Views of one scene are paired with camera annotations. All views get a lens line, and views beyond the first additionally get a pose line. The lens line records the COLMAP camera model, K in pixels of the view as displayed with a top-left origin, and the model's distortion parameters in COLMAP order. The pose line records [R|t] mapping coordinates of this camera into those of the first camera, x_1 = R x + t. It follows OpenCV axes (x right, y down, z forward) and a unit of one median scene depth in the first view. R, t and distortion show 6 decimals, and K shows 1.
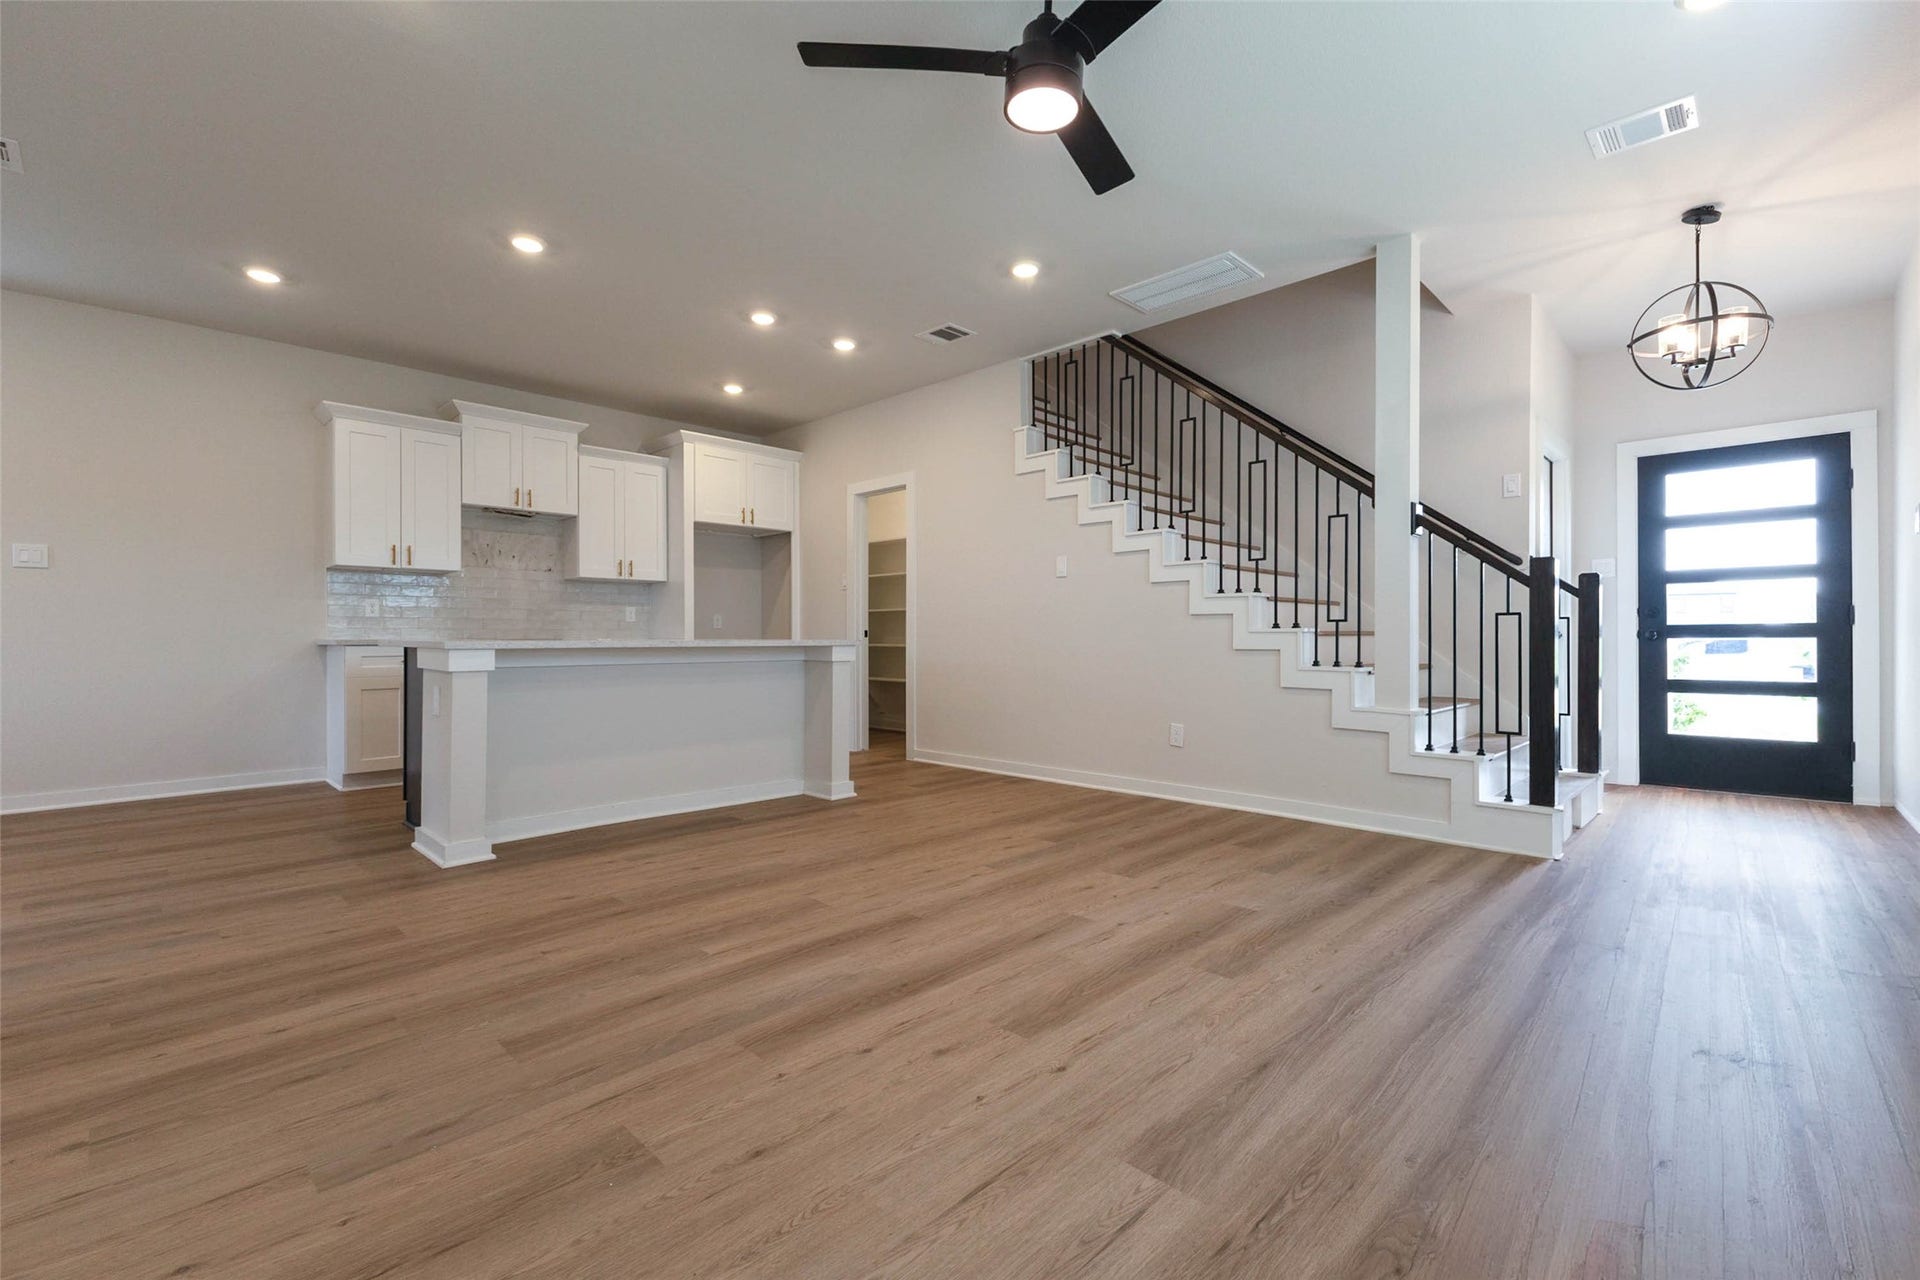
lens RADIAL K [[838.4, 0, 971.3], [0, 838.4, 640.3], [0, 0, 1]] dist [0.015132, -0.003186]
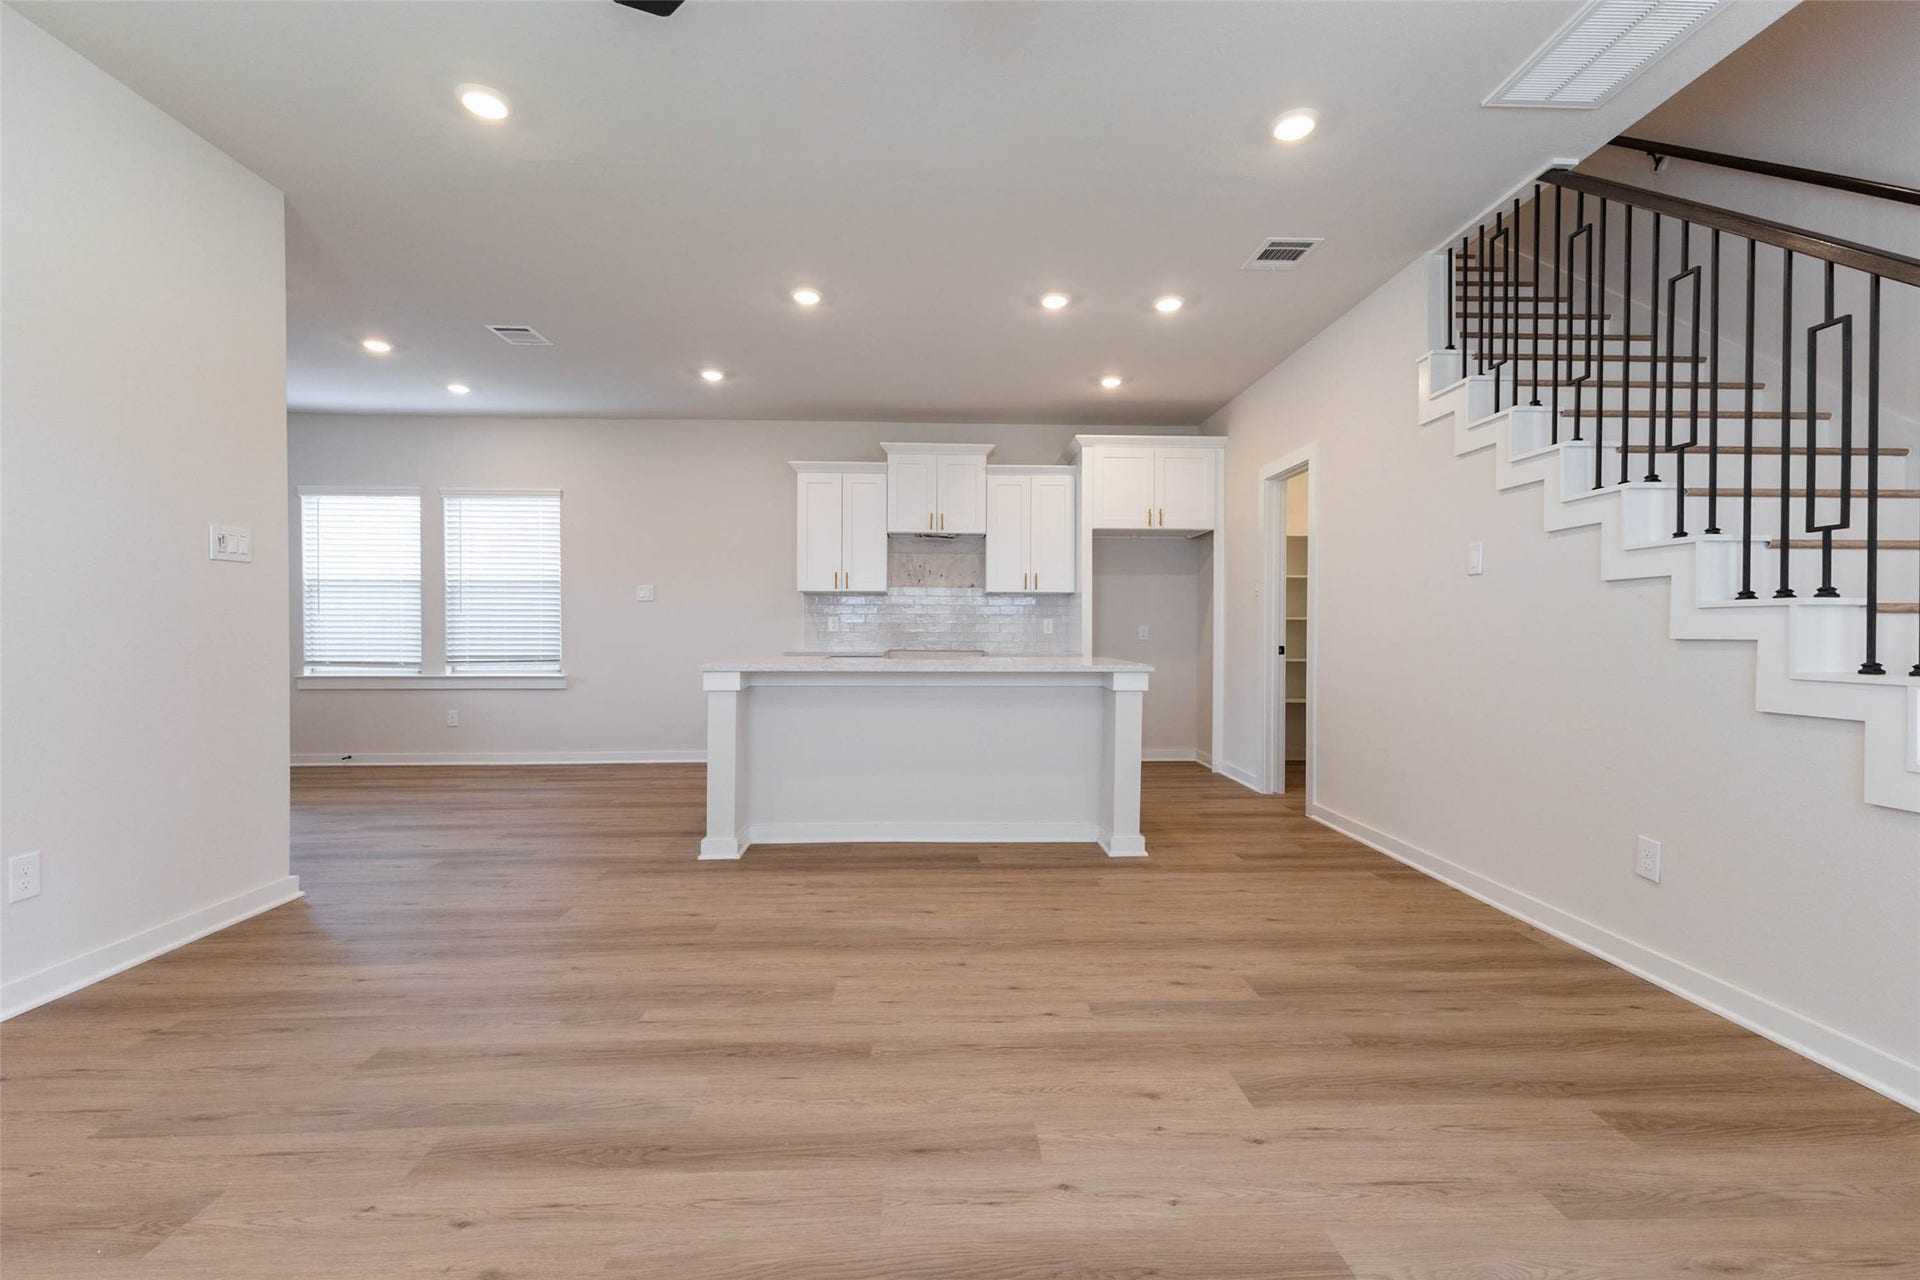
lens RADIAL K [[838.4, 0, 967.2], [0, 838.4, 636.0], [0, 0, 1]] dist [0.015132, -0.003186]
pose [[0.721839, 0.007298, -0.692023, 0.313433], [-0.007393, 0.999969, 0.002835, -0.030612], [0.692022, 0.003069, 0.721870, 0.303652]]
